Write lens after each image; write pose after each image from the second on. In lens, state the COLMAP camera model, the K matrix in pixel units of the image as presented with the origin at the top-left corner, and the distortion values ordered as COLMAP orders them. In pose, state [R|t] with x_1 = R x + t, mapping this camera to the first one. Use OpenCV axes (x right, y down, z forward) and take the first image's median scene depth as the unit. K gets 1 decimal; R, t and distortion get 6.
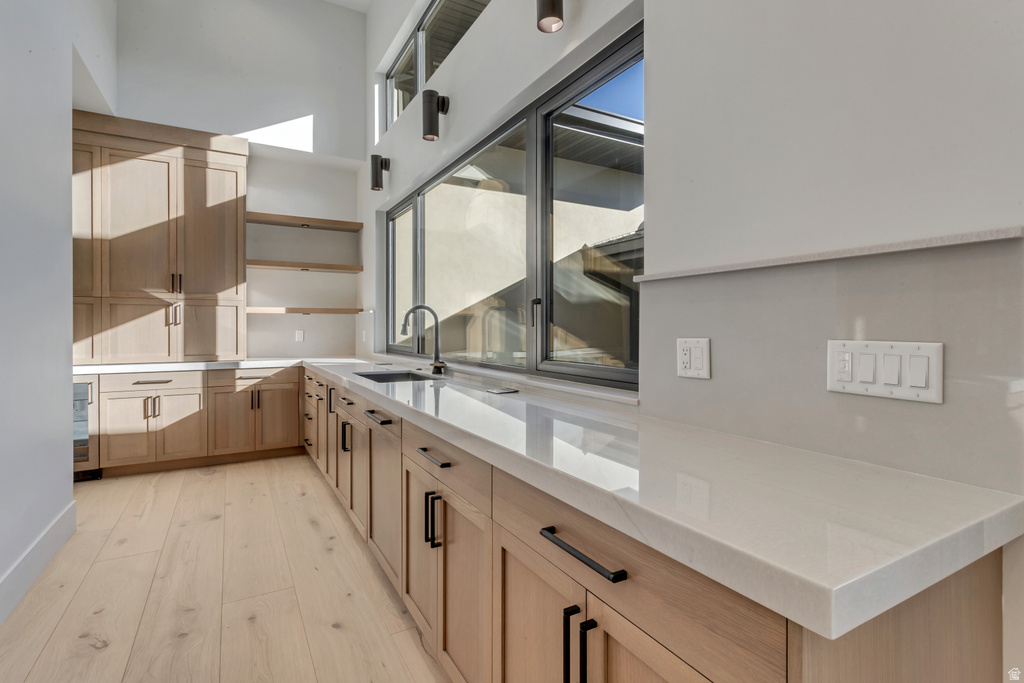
lens RADIAL K [[487.2, 0, 502.0], [0, 487.2, 331.1], [0, 0, 1]] dist [0.001453, 0.001741]
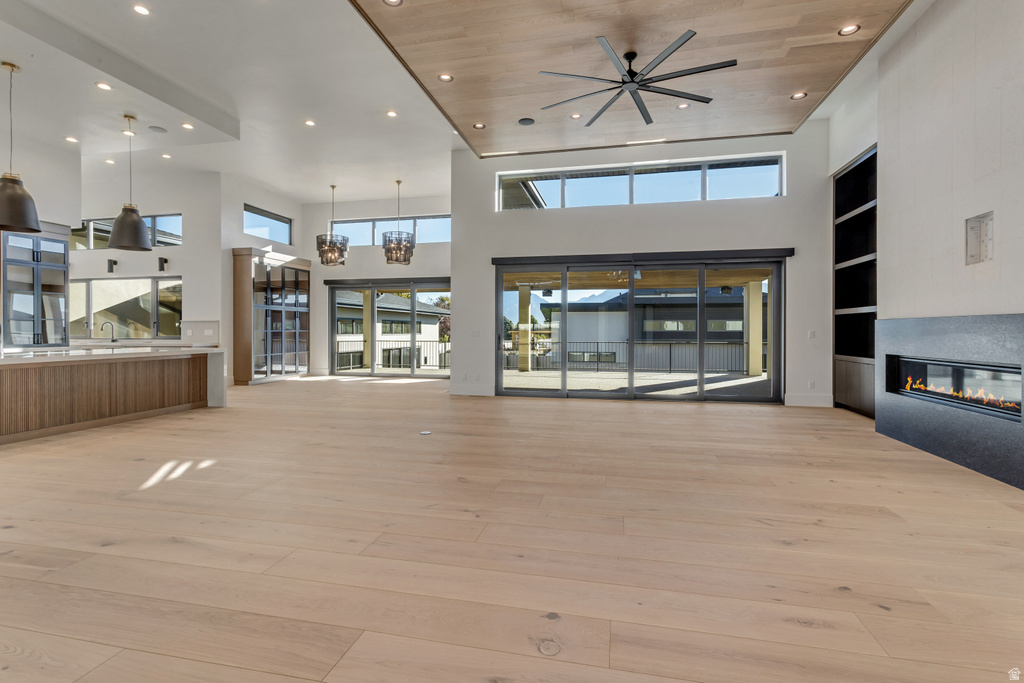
lens RADIAL K [[487.2, 0, 509.4], [0, 487.2, 332.0], [0, 0, 1]] dist [0.001453, 0.001741]
pose [[0.662956, -0.002893, 0.748652, -0.583166], [0.004012, 0.999992, 0.000311, 0.019565], [-0.748647, 0.002797, 0.662963, -2.287278]]
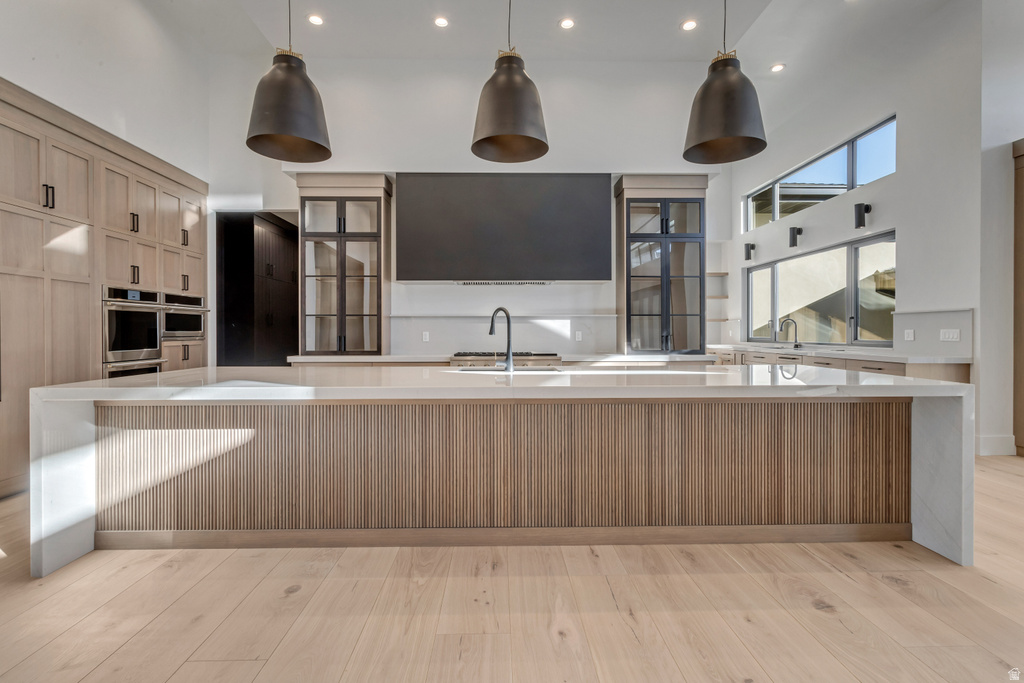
lens RADIAL K [[487.2, 0, 512.9], [0, 487.2, 336.5], [0, 0, 1]] dist [0.001453, 0.001741]
pose [[0.887383, 0.003431, -0.461021, -0.178961], [-0.001513, 0.999989, 0.004530, 0.017323], [0.461031, -0.003322, 0.887378, -1.164609]]
